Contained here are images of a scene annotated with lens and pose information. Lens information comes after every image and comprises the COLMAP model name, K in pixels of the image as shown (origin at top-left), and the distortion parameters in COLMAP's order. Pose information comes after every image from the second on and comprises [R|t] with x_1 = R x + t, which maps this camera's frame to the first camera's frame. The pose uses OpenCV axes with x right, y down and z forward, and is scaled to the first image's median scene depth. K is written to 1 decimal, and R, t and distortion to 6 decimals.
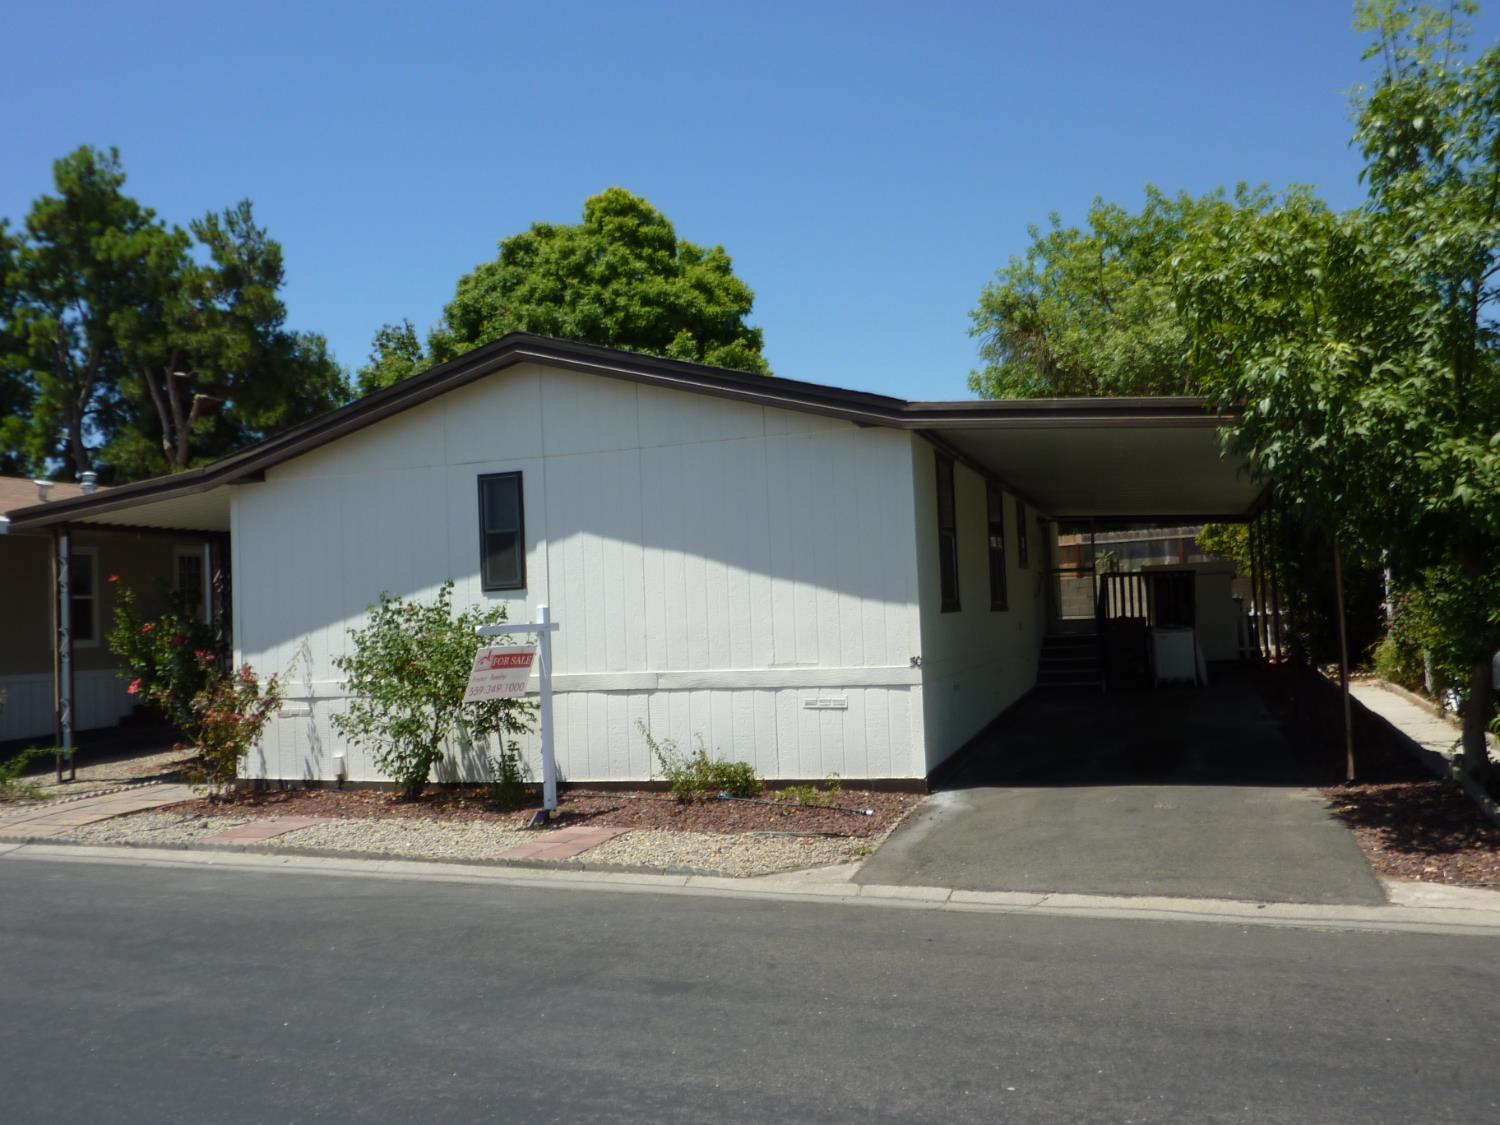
lens RADIAL K [[1266.9, 0, 747.4], [0, 1266.9, 564.2], [0, 0, 1]] dist [-0.009492, -0.024556]
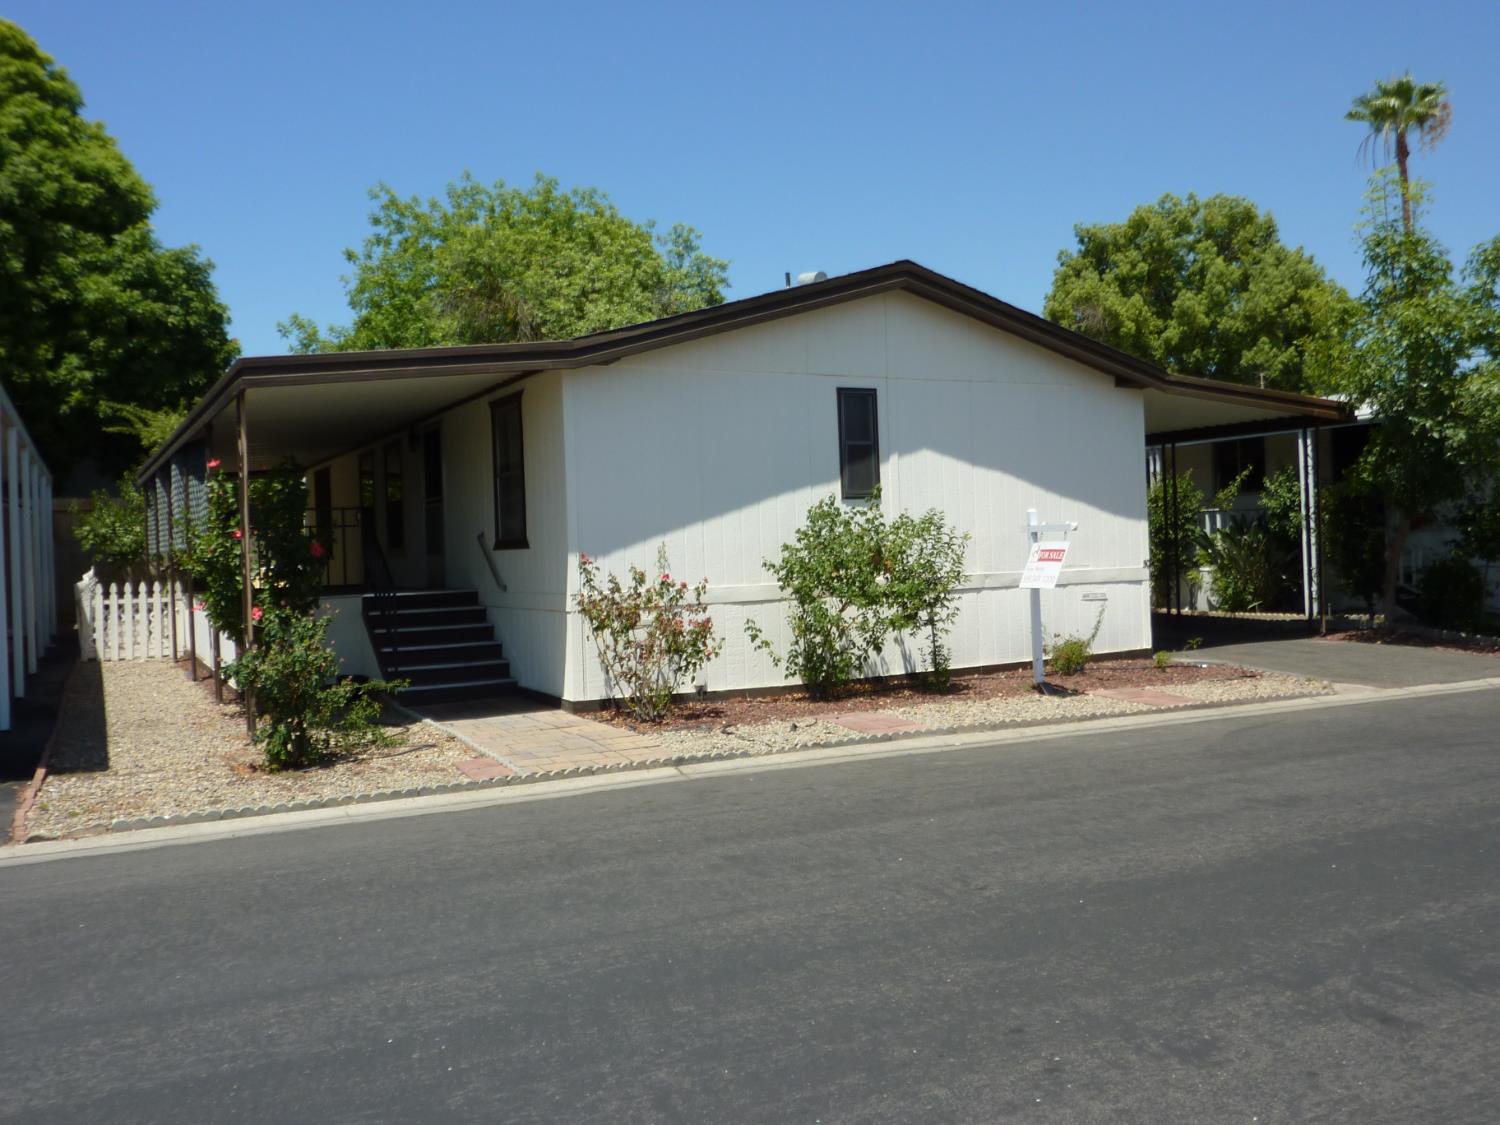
lens RADIAL K [[1266.9, 0, 746.8], [0, 1266.9, 558.2], [0, 0, 1]] dist [-0.009492, -0.024556]
pose [[0.692087, 0.015104, 0.721656, -1.068005], [-0.027345, 0.999612, 0.005304, 0.071071], [-0.721296, -0.023405, 0.692232, 0.346086]]
